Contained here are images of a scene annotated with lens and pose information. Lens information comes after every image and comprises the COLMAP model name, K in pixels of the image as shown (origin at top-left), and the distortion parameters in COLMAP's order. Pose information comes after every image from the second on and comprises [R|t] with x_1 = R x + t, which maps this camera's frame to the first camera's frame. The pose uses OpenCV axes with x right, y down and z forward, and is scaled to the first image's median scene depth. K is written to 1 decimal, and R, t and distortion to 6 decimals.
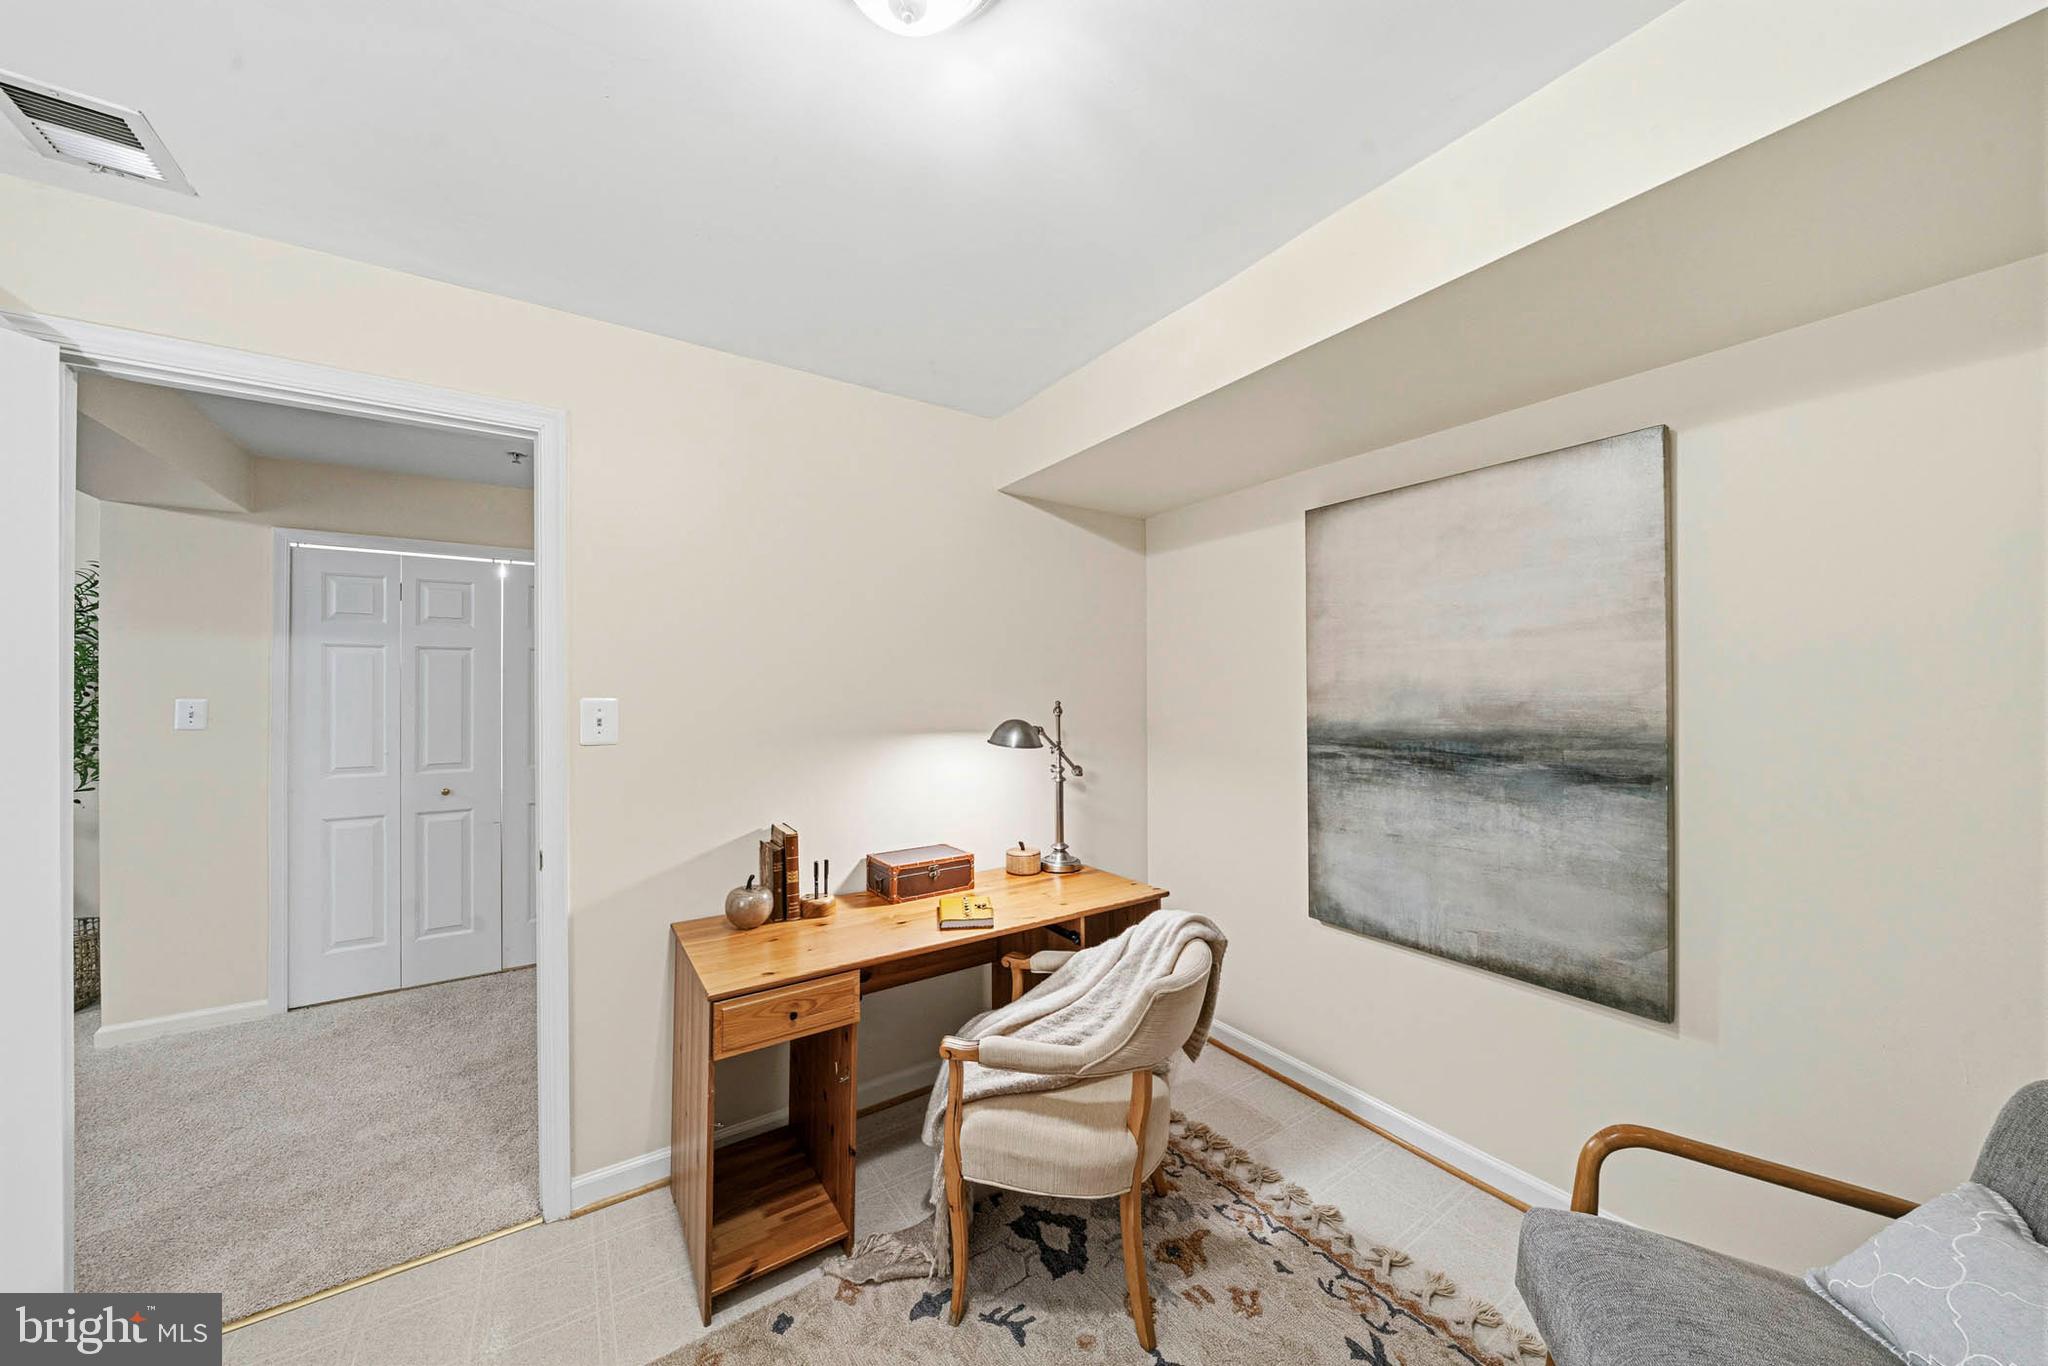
lens RADIAL K [[697.0, 0, 1018.5], [0, 697.0, 689.1], [0, 0, 1]] dist [-0.005431, -0.000072]
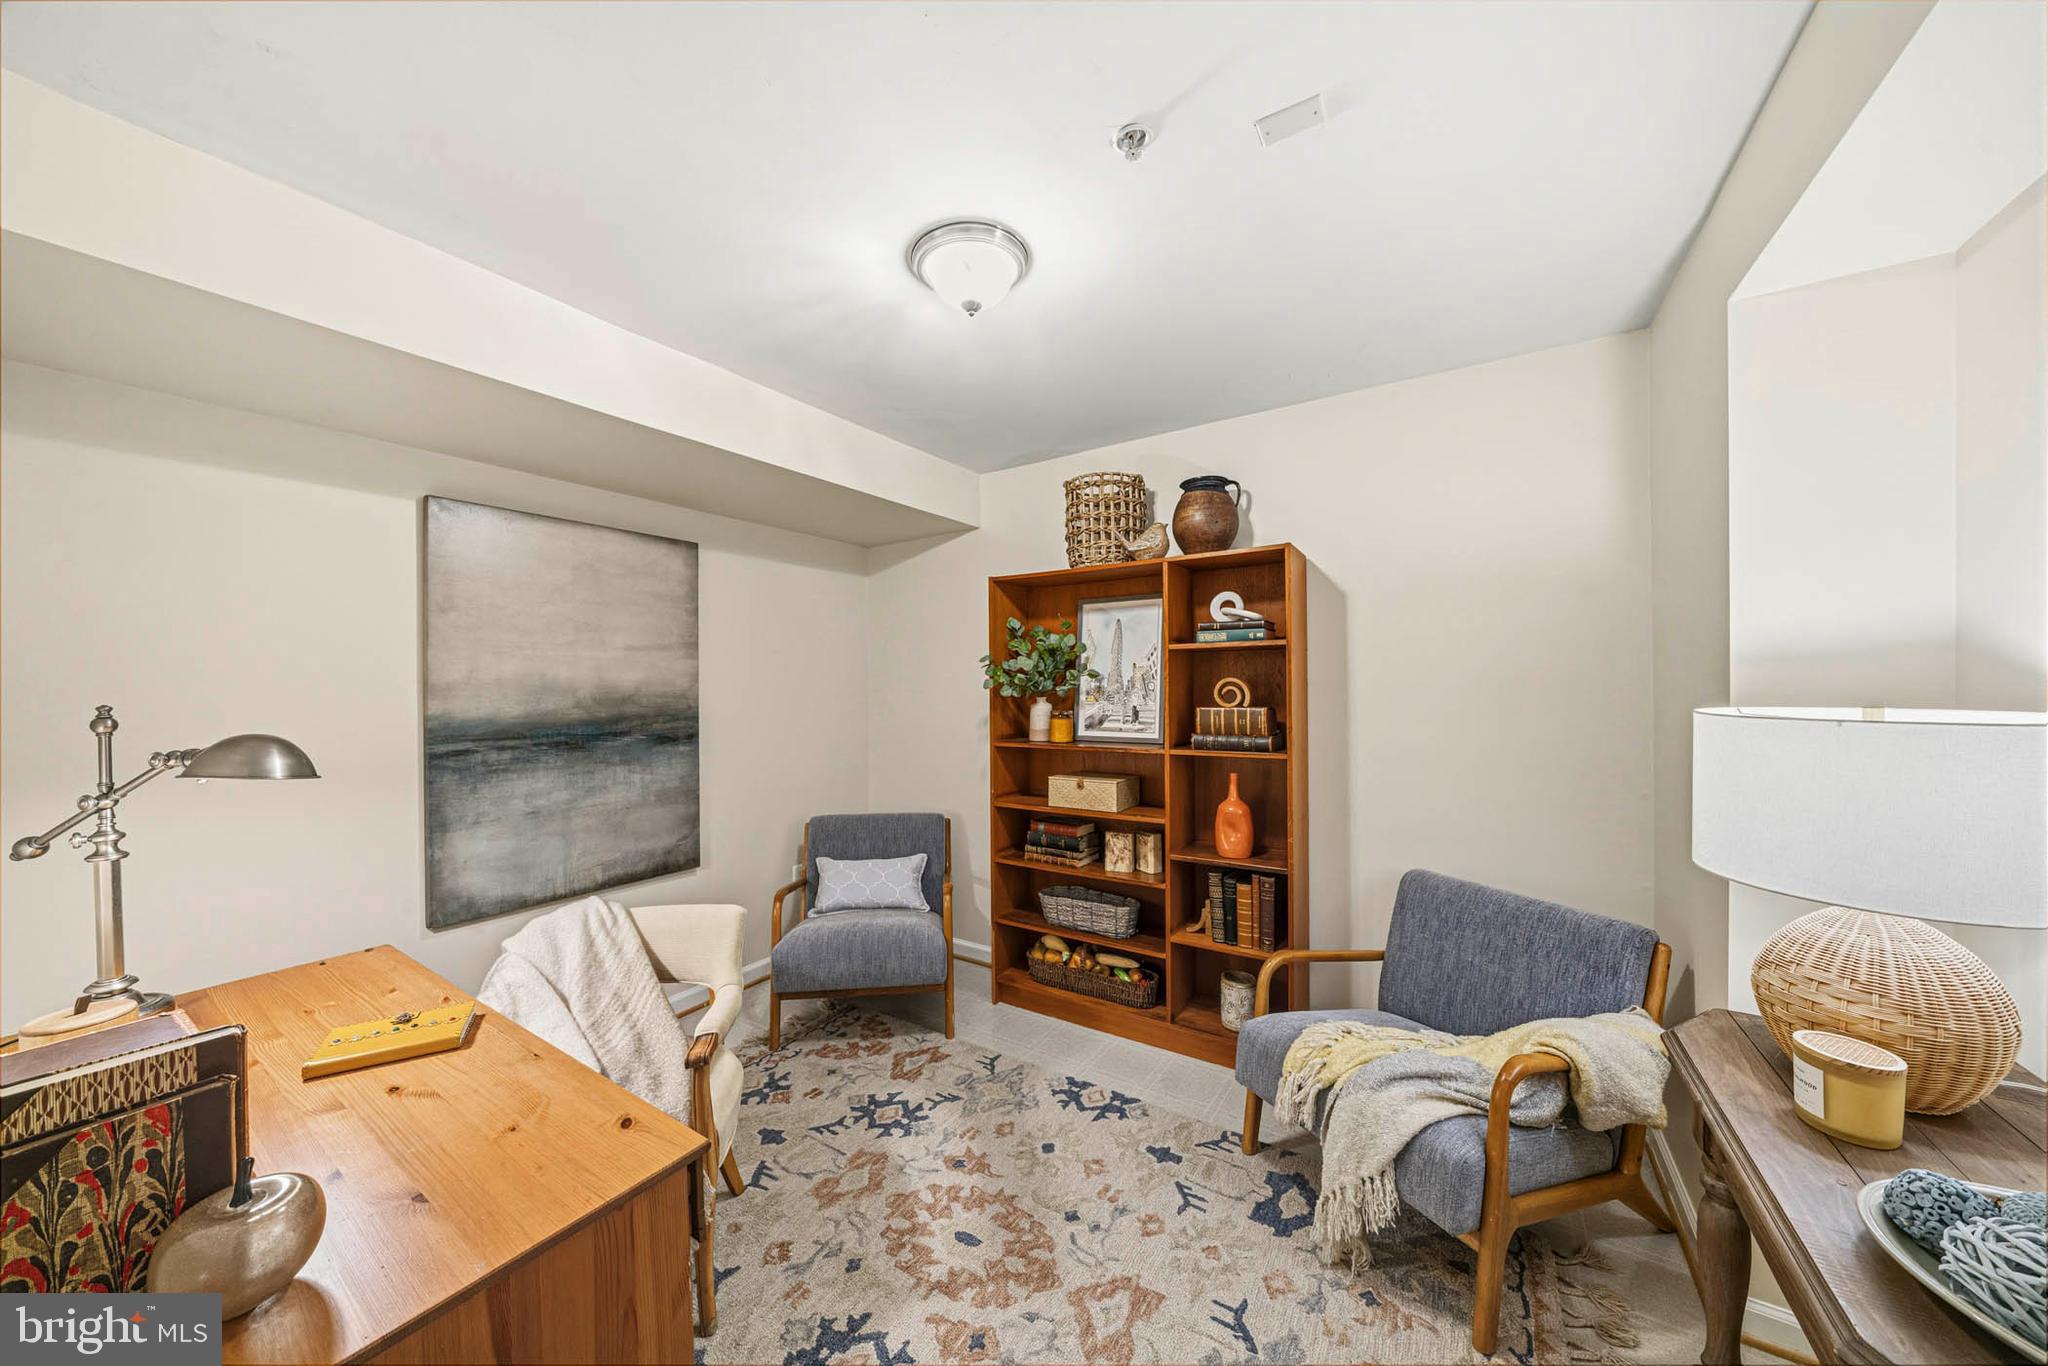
lens RADIAL K [[697.0, 0, 1018.5], [0, 697.0, 689.1], [0, 0, 1]] dist [-0.005431, -0.000072]
pose [[-0.374588, -0.002823, 0.927187, -0.871184], [0.001738, 0.999991, 0.003746, 0.002179], [-0.927190, 0.003014, -0.374580, 0.714141]]
